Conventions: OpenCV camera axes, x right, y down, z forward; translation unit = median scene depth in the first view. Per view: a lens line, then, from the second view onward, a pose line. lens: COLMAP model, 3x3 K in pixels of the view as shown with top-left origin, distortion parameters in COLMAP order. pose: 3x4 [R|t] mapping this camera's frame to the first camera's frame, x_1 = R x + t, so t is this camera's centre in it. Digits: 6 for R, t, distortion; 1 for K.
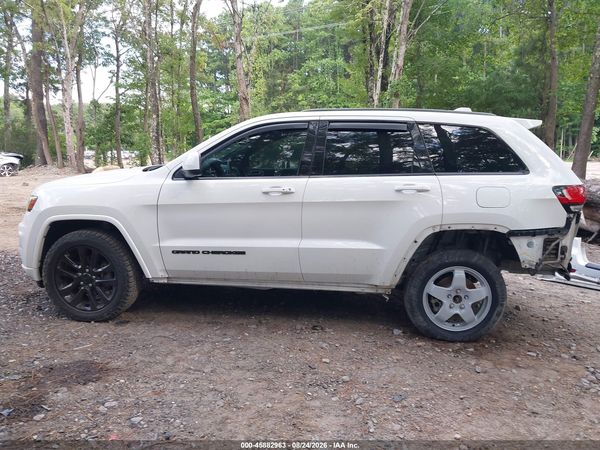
lens RADIAL K [[469.8, 0, 300.3], [0, 469.8, 233.6], [0, 0, 1]] dist [-0.005589, -0.004118]
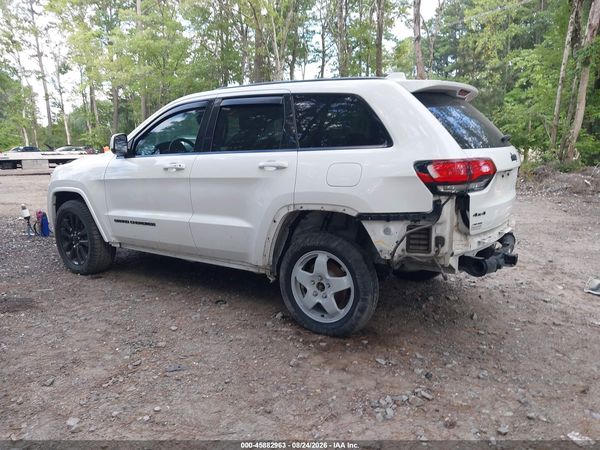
lens RADIAL K [[469.8, 0, 300.3], [0, 469.8, 233.6], [0, 0, 1]] dist [-0.005589, -0.004118]
pose [[0.888956, 0.062443, -0.453716, 0.708896], [-0.051713, 0.998012, 0.036033, 0.005145], [0.455064, -0.008569, 0.890417, 0.170799]]
